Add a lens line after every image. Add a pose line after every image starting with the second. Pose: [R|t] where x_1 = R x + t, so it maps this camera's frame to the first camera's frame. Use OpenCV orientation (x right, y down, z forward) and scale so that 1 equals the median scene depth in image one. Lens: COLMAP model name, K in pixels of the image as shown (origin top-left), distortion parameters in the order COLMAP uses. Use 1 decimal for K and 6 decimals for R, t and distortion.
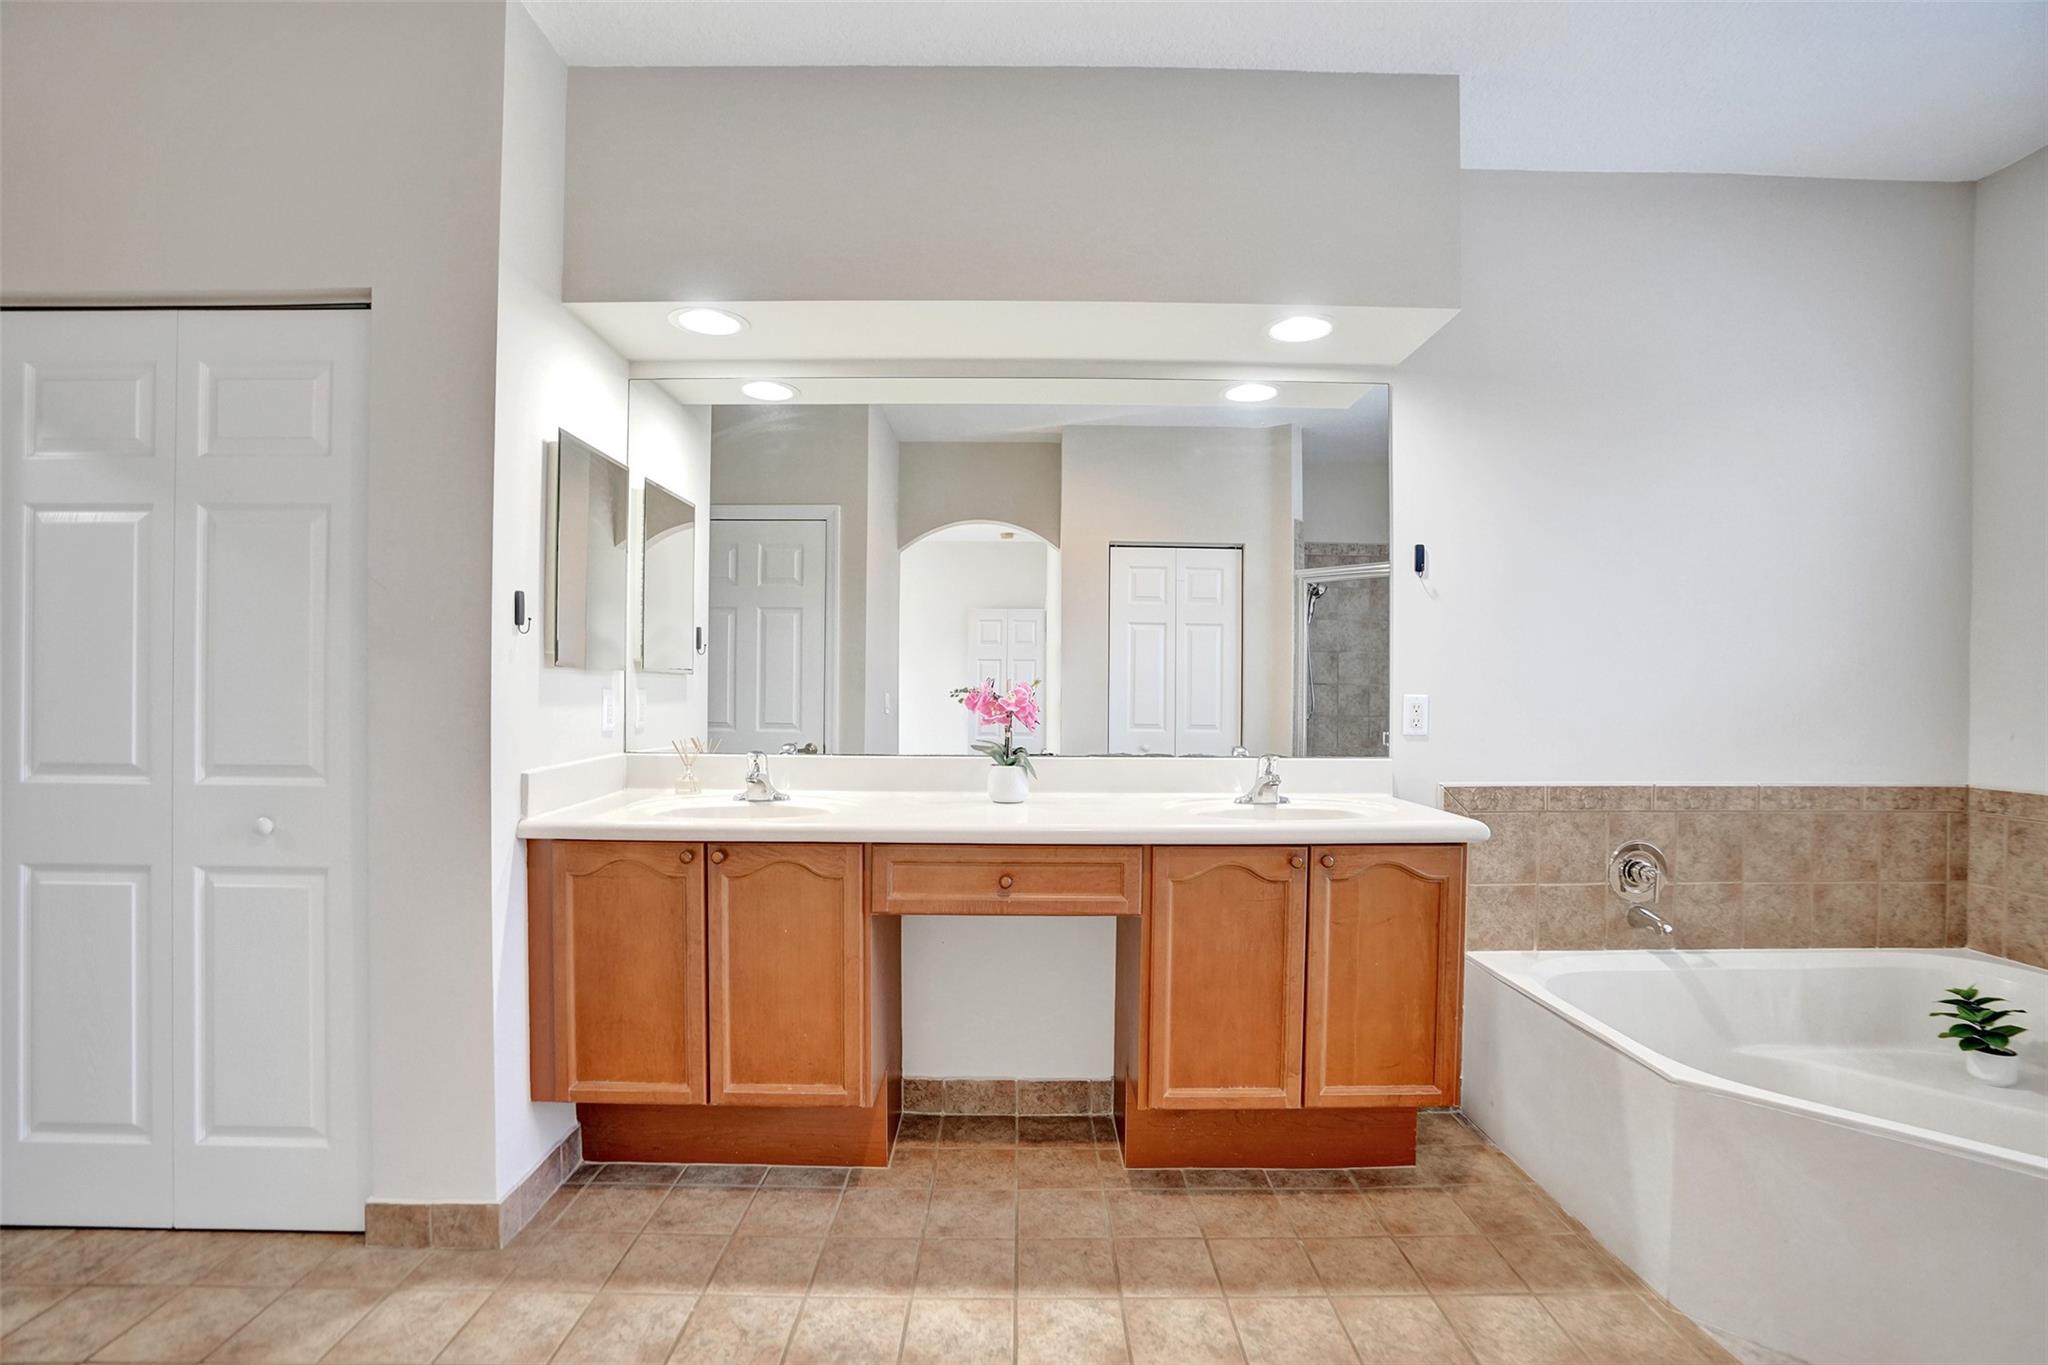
lens RADIAL K [[939.3, 0, 1030.0], [0, 939.3, 699.0], [0, 0, 1]] dist [-0.067718, 0.026469]
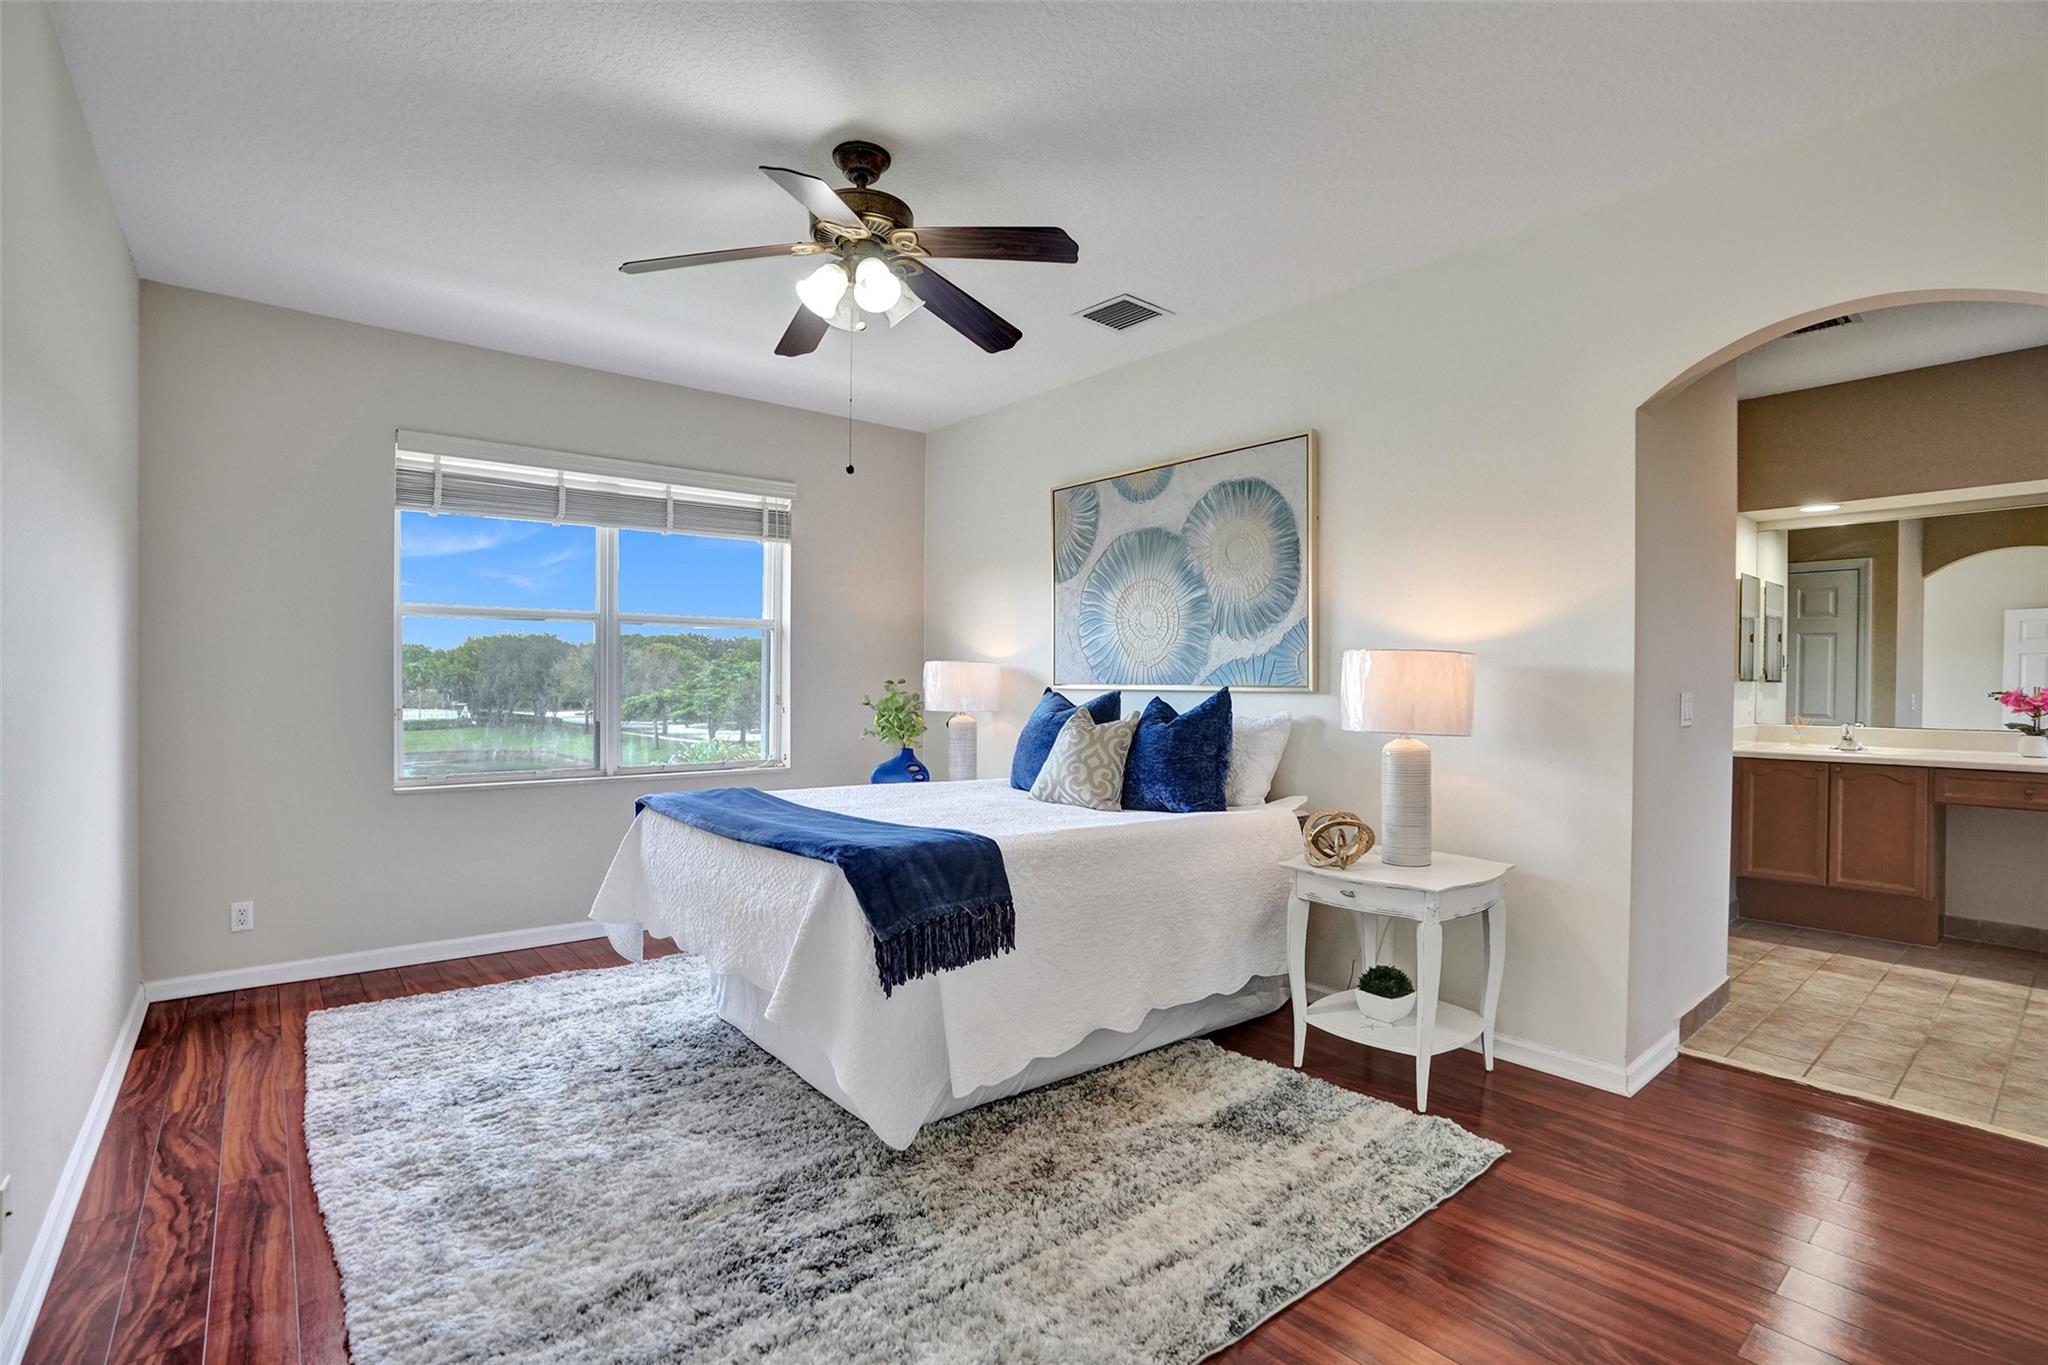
lens RADIAL K [[939.3, 0, 1030.0], [0, 939.3, 699.0], [0, 0, 1]] dist [-0.067718, 0.026469]
pose [[0.627874, 0.005566, -0.778295, 0.100868], [-0.004138, 0.999984, 0.003814, 0.003497], [0.778304, 0.000826, 0.627887, -1.468554]]
